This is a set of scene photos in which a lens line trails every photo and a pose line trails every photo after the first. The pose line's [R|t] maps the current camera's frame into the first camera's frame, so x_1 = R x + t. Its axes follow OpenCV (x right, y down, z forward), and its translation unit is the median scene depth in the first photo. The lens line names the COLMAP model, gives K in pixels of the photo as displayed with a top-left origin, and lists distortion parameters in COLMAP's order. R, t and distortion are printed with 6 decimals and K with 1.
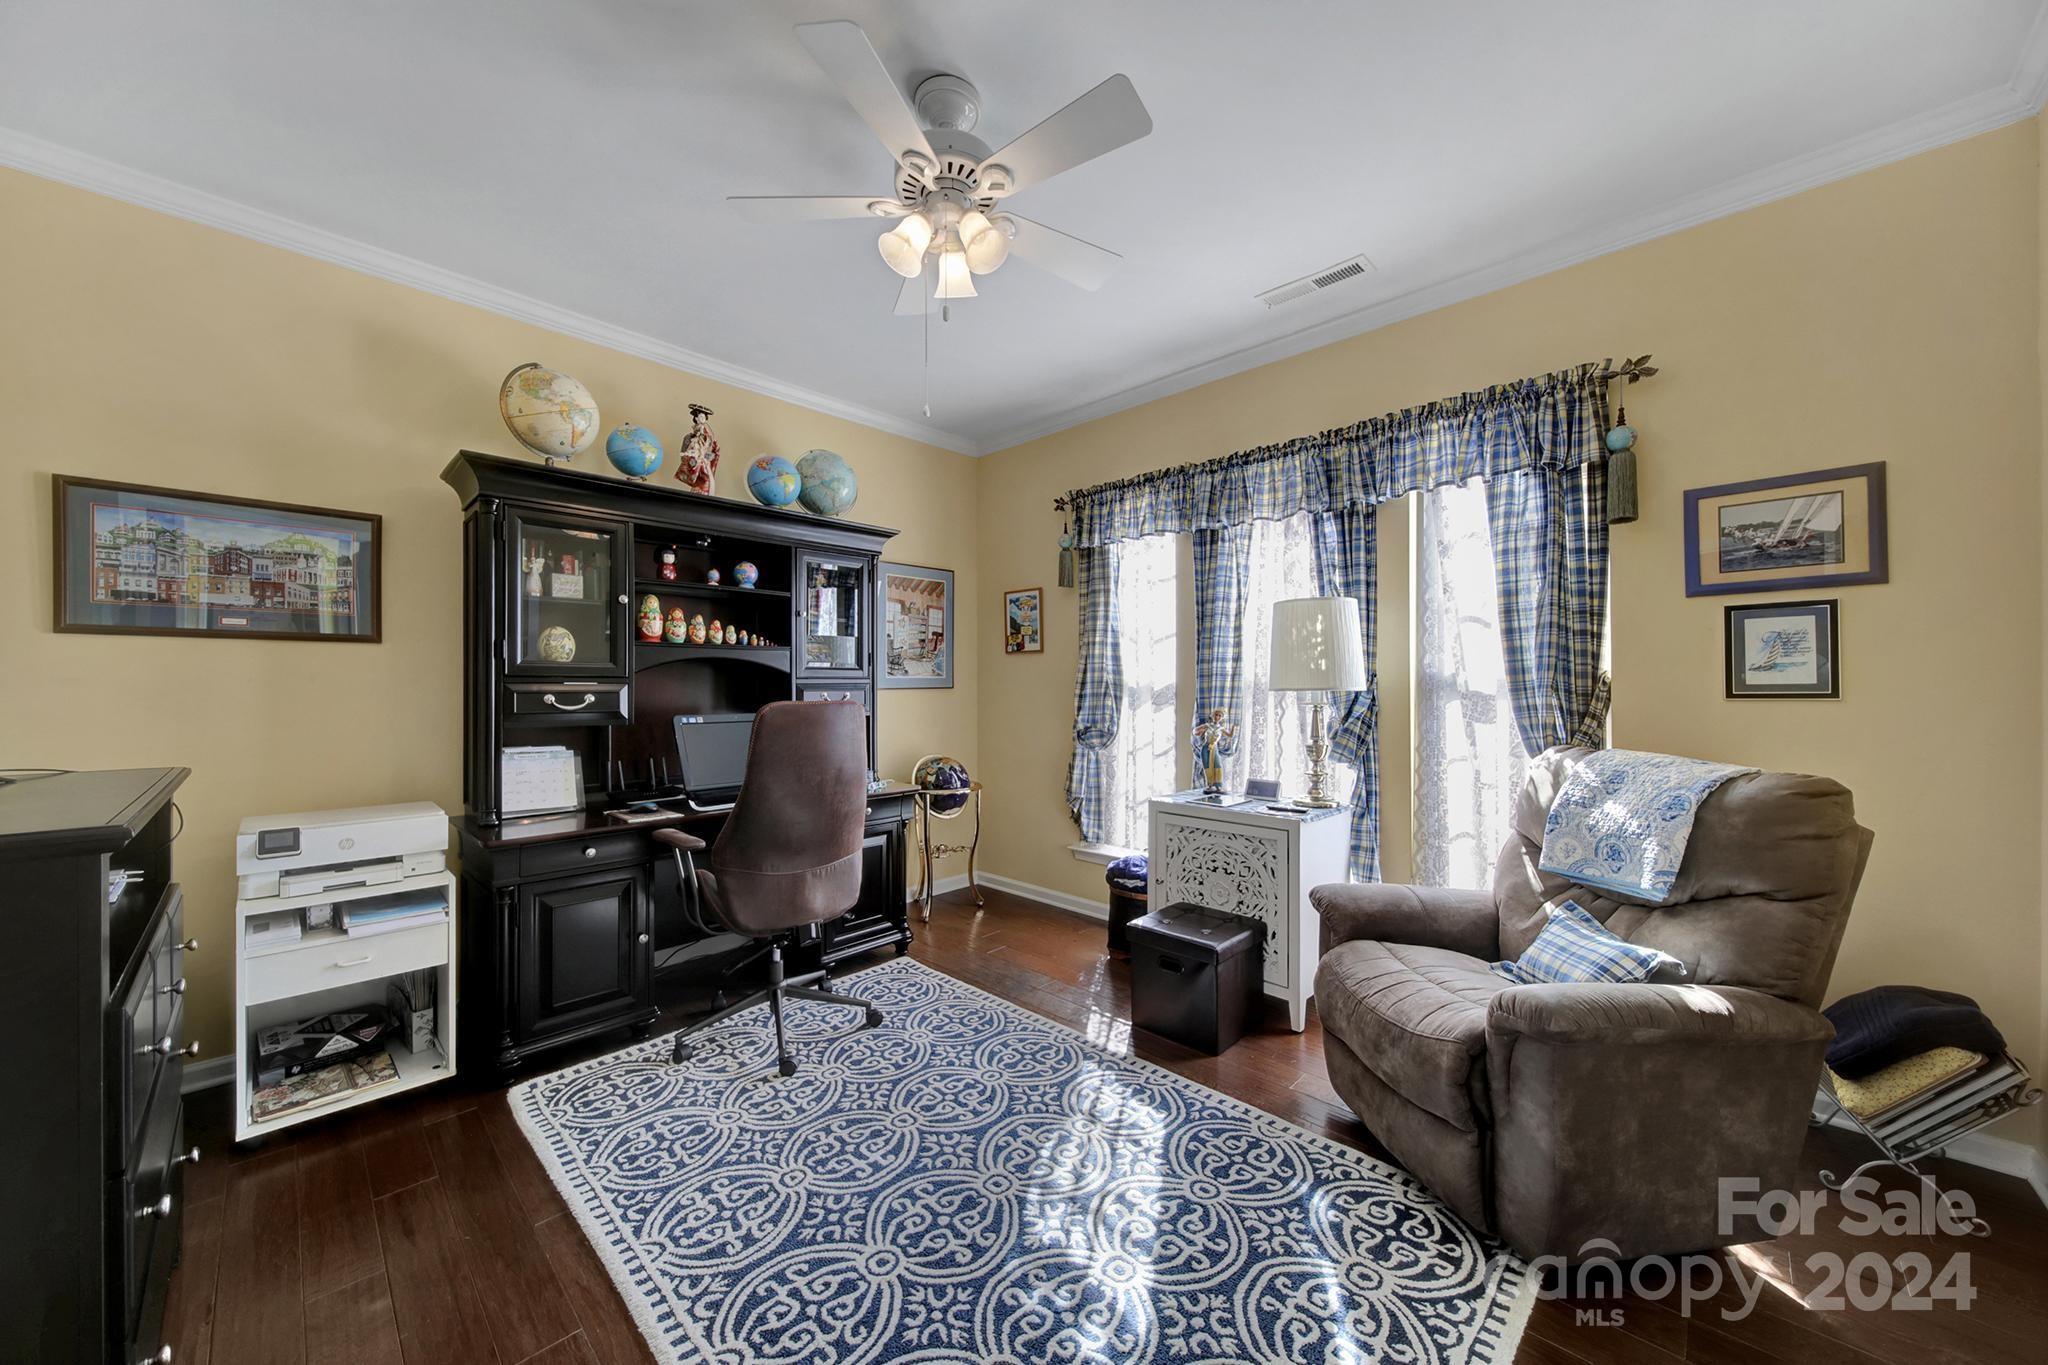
lens RADIAL K [[727.2, 0, 1026.5], [0, 727.2, 678.5], [0, 0, 1]] dist [-0.000703, -0.000837]
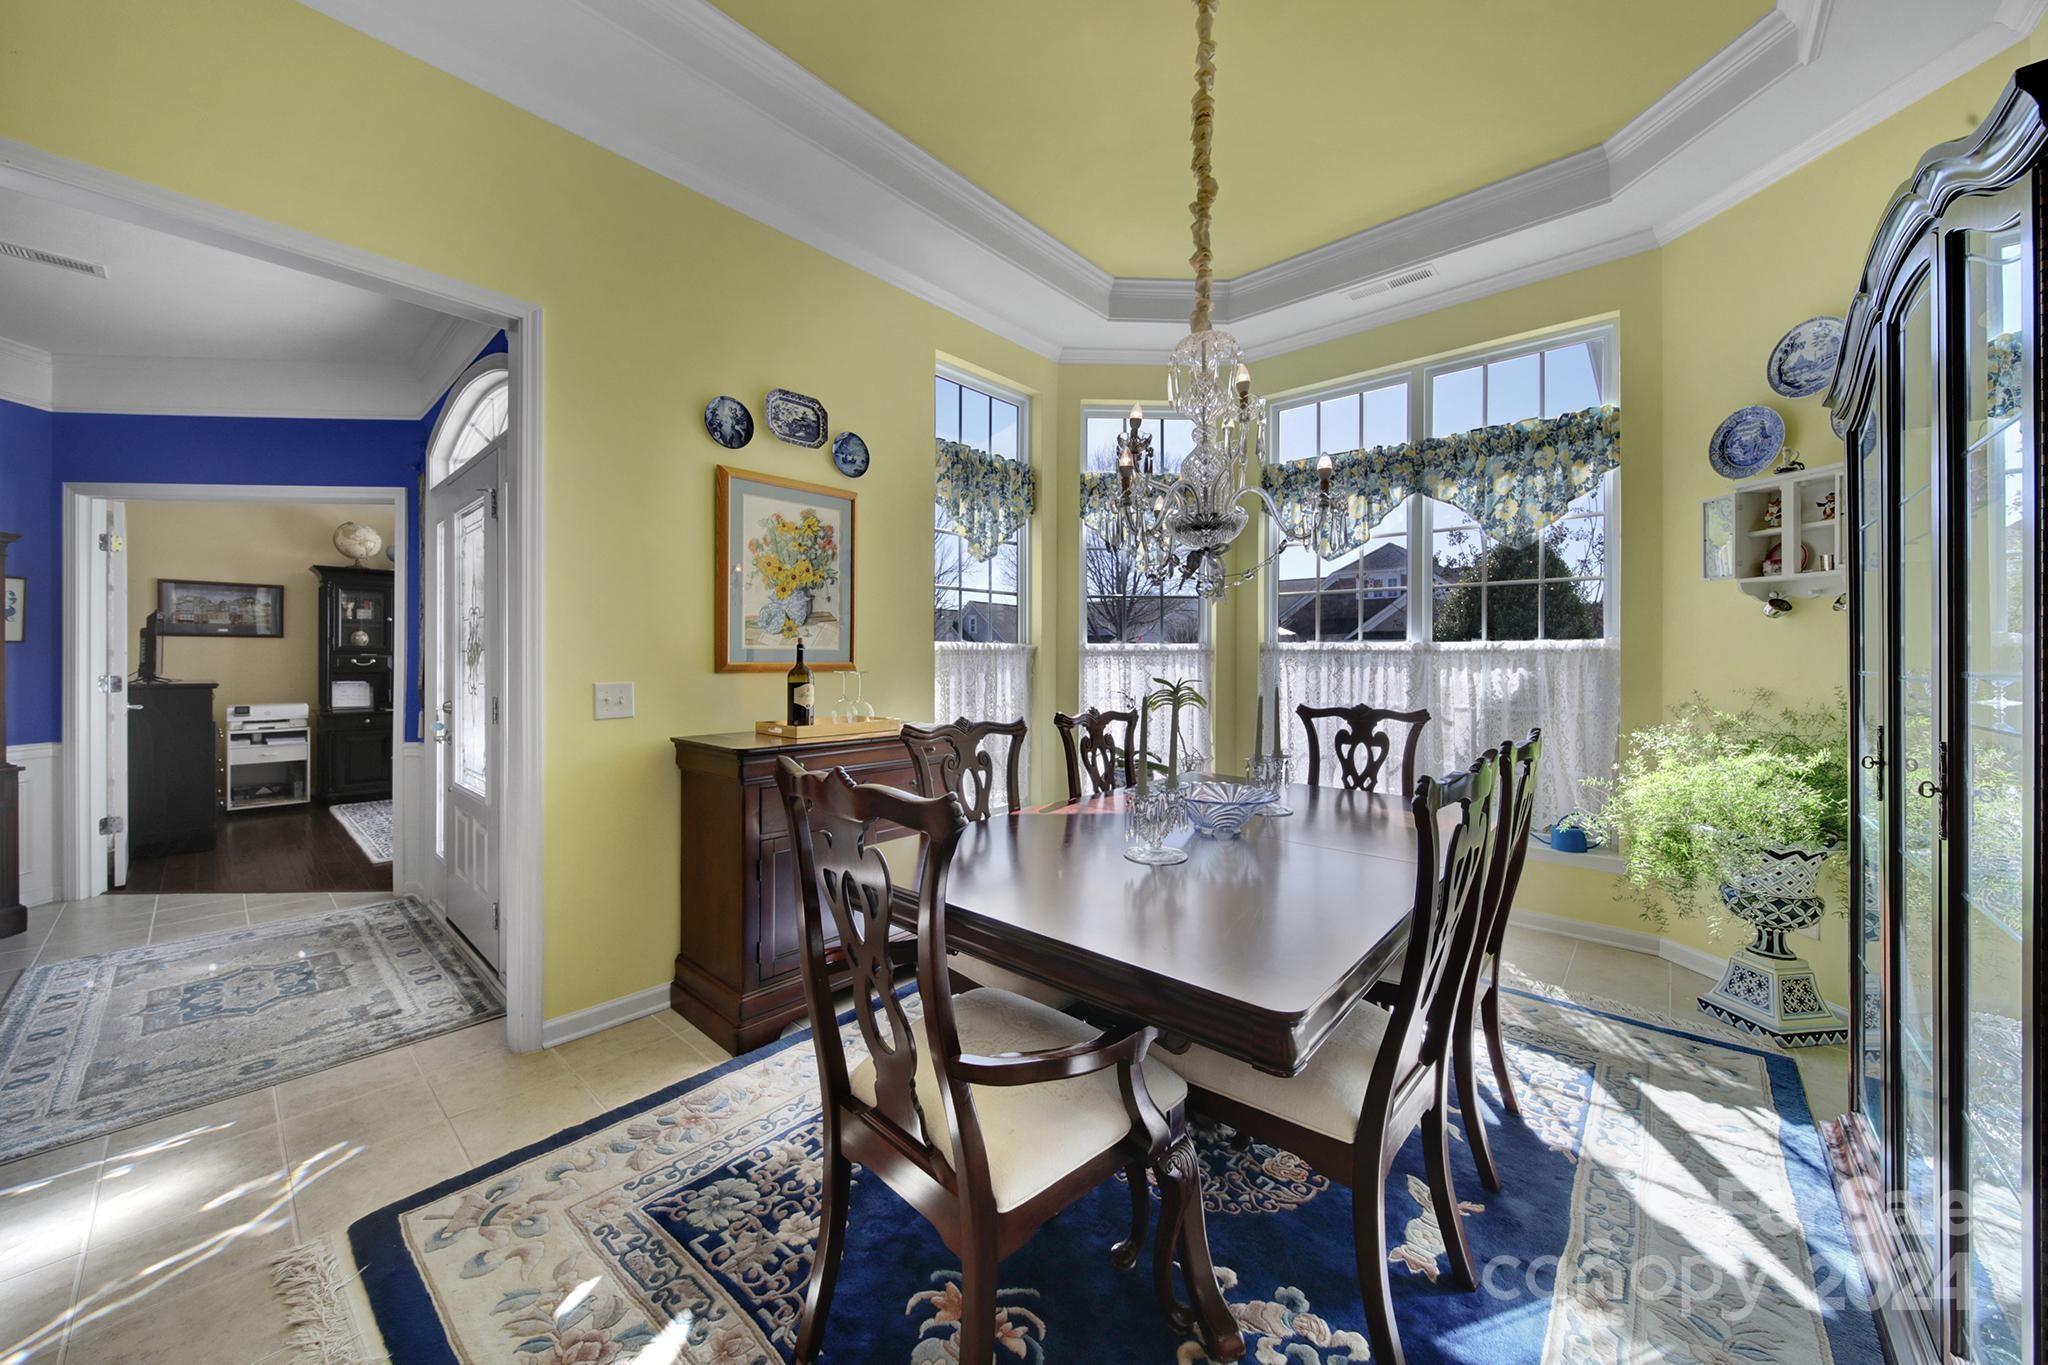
lens RADIAL K [[727.2, 0, 1014.0], [0, 727.2, 657.6], [0, 0, 1]] dist [-0.000703, -0.000837]
pose [[0.999110, 0.001052, 0.042158, 1.649085], [-0.001009, 0.999999, -0.001044, 0.019680], [-0.042159, 0.001000, 0.999110, -1.736072]]
